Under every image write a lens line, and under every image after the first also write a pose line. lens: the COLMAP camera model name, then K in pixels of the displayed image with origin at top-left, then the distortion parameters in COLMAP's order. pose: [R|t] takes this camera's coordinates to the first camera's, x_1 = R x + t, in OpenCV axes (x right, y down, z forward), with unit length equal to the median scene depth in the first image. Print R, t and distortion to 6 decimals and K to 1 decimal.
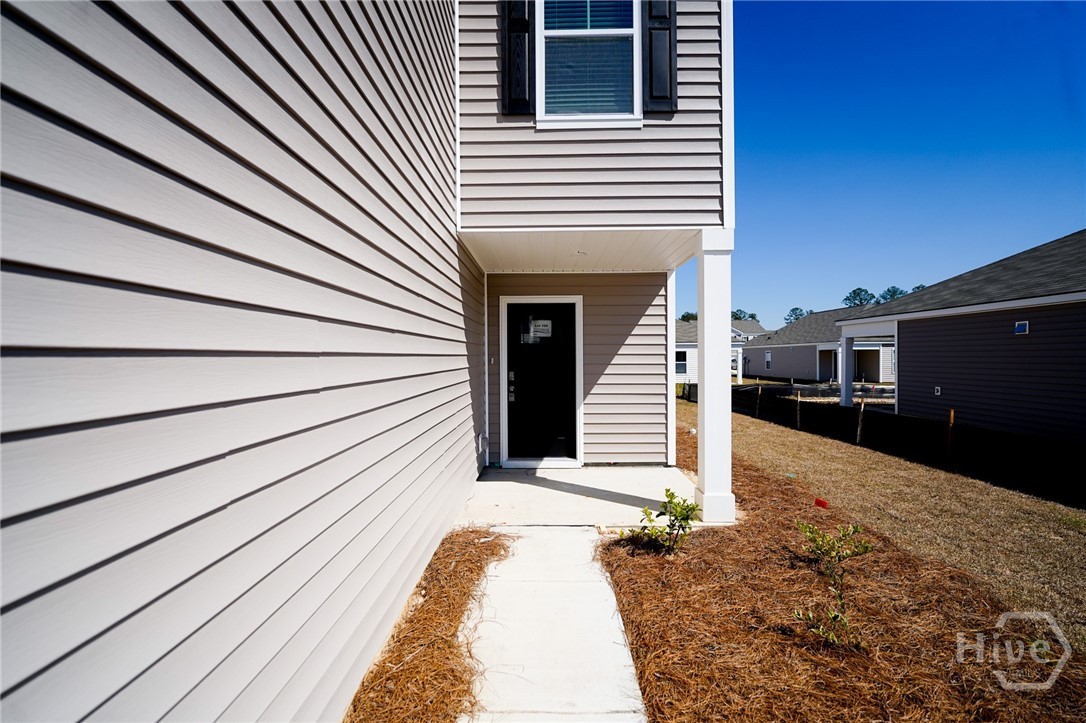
lens RADIAL K [[473.3, 0, 539.3], [0, 473.3, 357.4], [0, 0, 1]] dist [-0.023421, 0.003205]
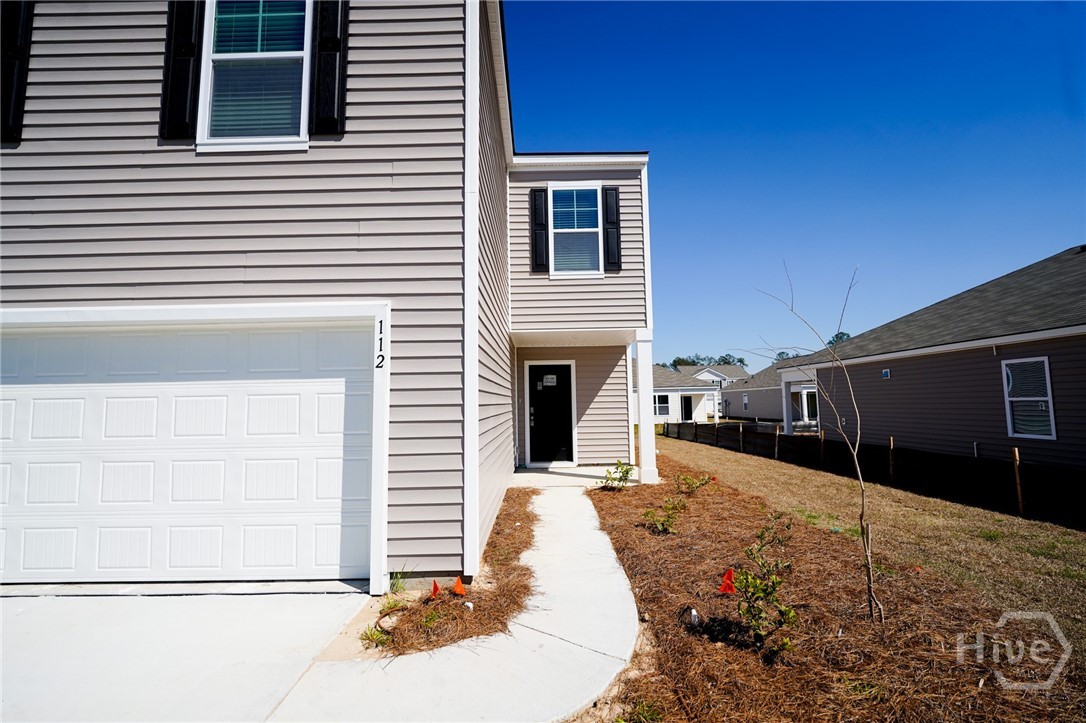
lens RADIAL K [[473.3, 0, 540.4], [0, 473.3, 359.4], [0, 0, 1]] dist [-0.023421, 0.003205]
pose [[0.999791, -0.010617, 0.017466, -0.056337], [0.012201, 0.995566, -0.093269, 0.018564], [-0.016398, 0.093463, 0.995488, -0.619386]]
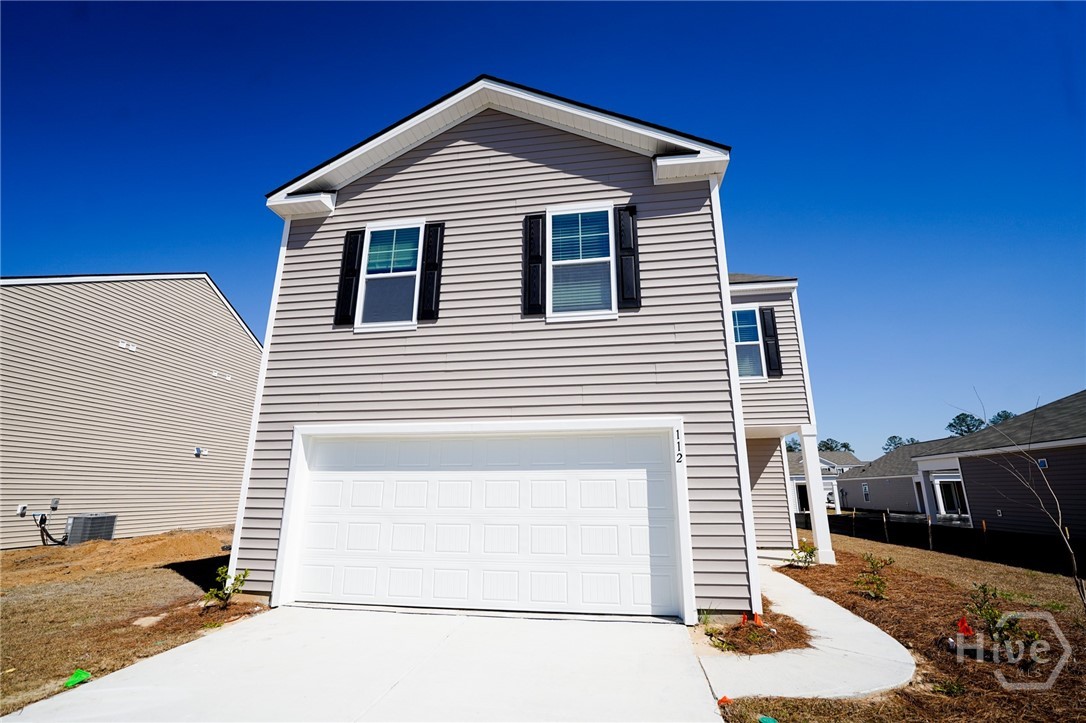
lens RADIAL K [[473.3, 0, 543.1], [0, 473.3, 362.0], [0, 0, 1]] dist [-0.023421, 0.003205]
pose [[0.989761, -0.033636, -0.138713, -0.376662], [-0.004222, 0.964511, -0.264009, 0.024096], [0.142670, 0.261891, 0.954494, -0.954477]]
